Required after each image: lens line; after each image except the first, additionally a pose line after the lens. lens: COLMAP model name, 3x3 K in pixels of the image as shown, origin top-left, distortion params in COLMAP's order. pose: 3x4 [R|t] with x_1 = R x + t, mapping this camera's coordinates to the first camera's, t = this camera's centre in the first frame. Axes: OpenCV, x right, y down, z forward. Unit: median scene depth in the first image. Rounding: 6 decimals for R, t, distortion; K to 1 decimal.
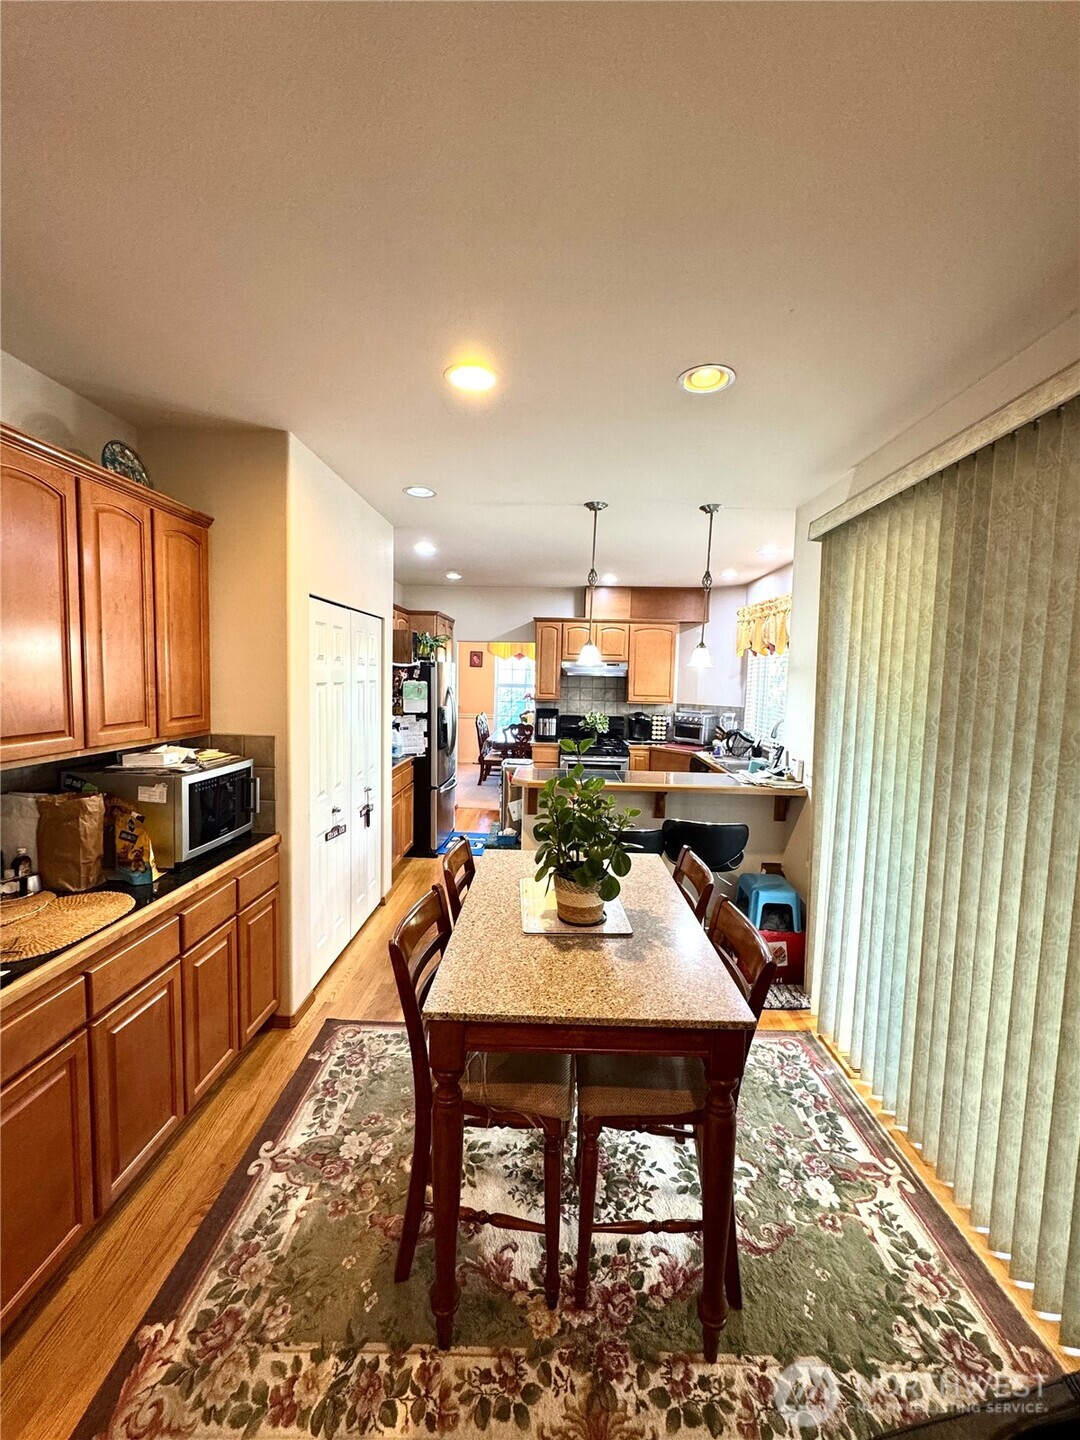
lens RADIAL K [[573.4, 0, 541.1], [0, 573.4, 719.0], [0, 0, 1]] dist [-0.001058, 0.000024]
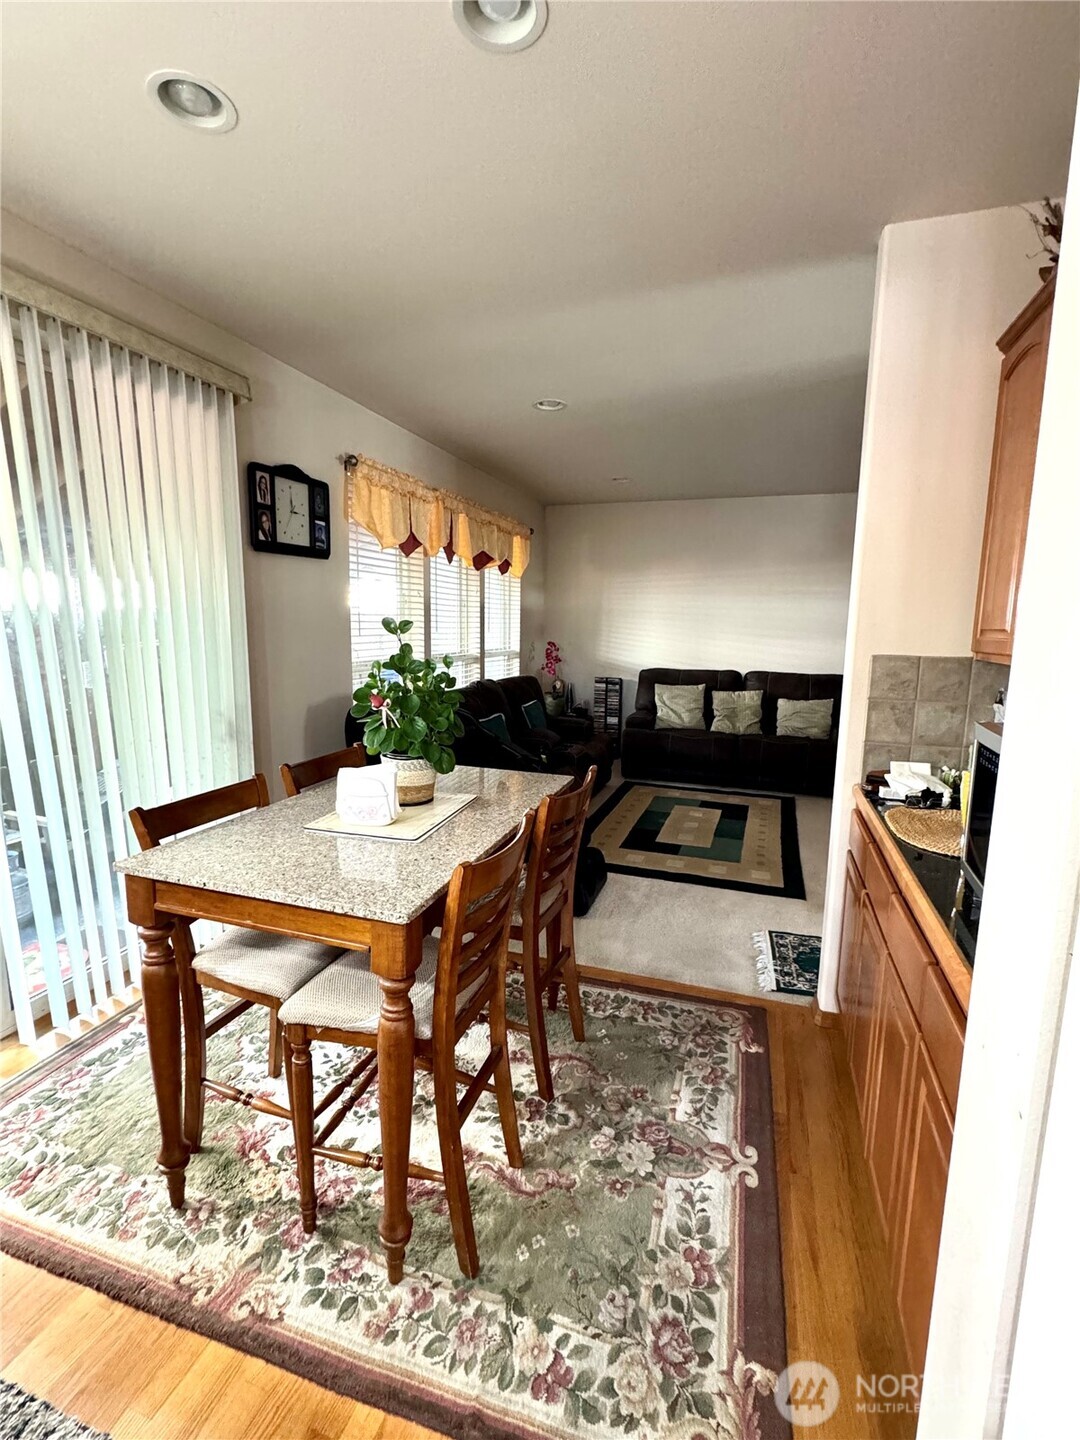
lens RADIAL K [[643.1, 0, 542.4], [0, 643.1, 723.4], [0, 0, 1]] dist [-0.000086, -0.000050]
pose [[-0.955416, -0.084106, 0.283030, -0.413720], [-0.014089, 0.970466, 0.240825, -0.045236], [-0.294926, 0.226101, -0.928384, 1.777927]]
